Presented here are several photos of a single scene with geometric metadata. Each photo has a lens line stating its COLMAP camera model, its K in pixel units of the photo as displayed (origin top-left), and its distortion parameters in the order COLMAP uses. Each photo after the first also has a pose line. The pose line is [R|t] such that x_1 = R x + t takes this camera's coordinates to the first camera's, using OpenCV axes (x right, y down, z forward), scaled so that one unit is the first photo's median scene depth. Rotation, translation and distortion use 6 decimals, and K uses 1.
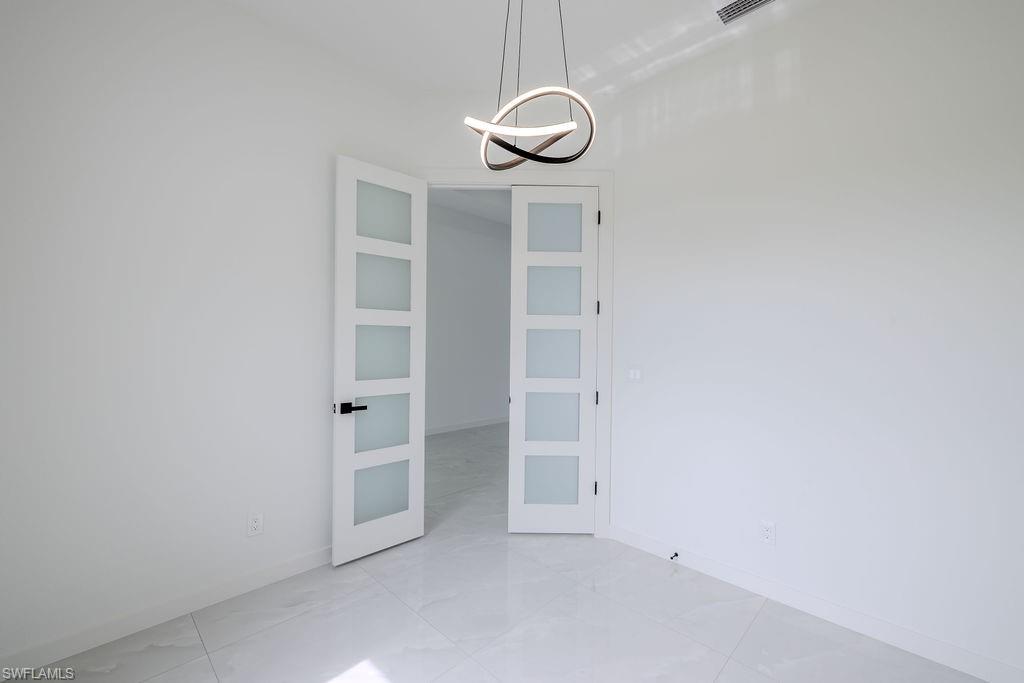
lens RADIAL K [[428.9, 0, 508.6], [0, 428.9, 340.1], [0, 0, 1]] dist [-0.001899, -0.000166]
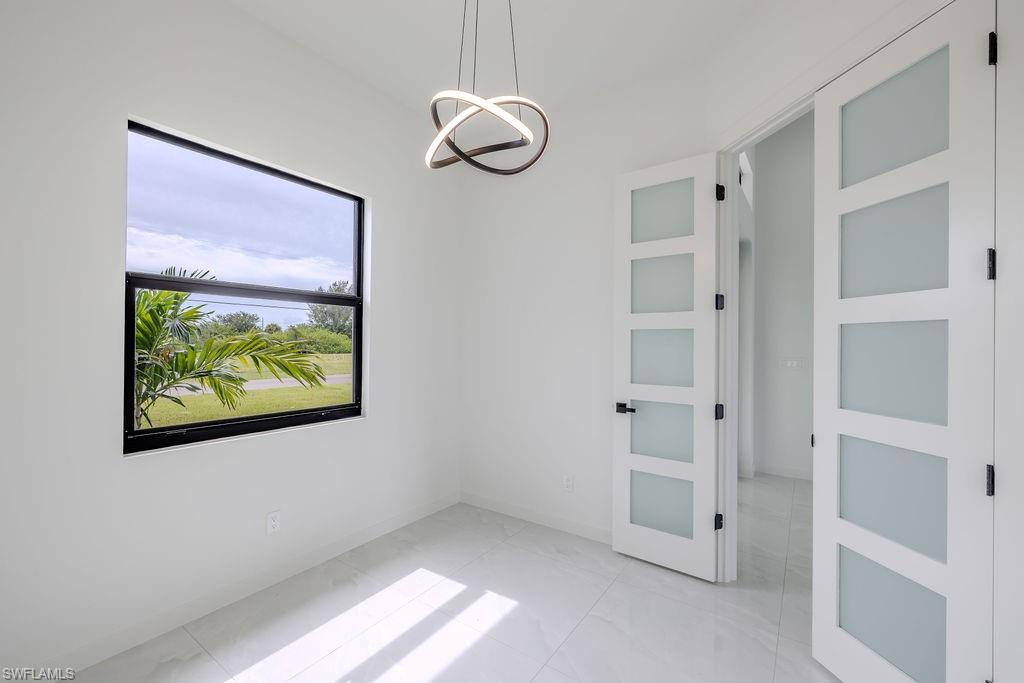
lens RADIAL K [[428.9, 0, 508.6], [0, 428.9, 340.1], [0, 0, 1]] dist [-0.001899, -0.000166]
pose [[0.155079, -0.016213, -0.987769, 0.627130], [-0.002333, 0.999857, -0.016778, 0.007755], [0.987899, 0.004907, 0.155019, 0.546262]]
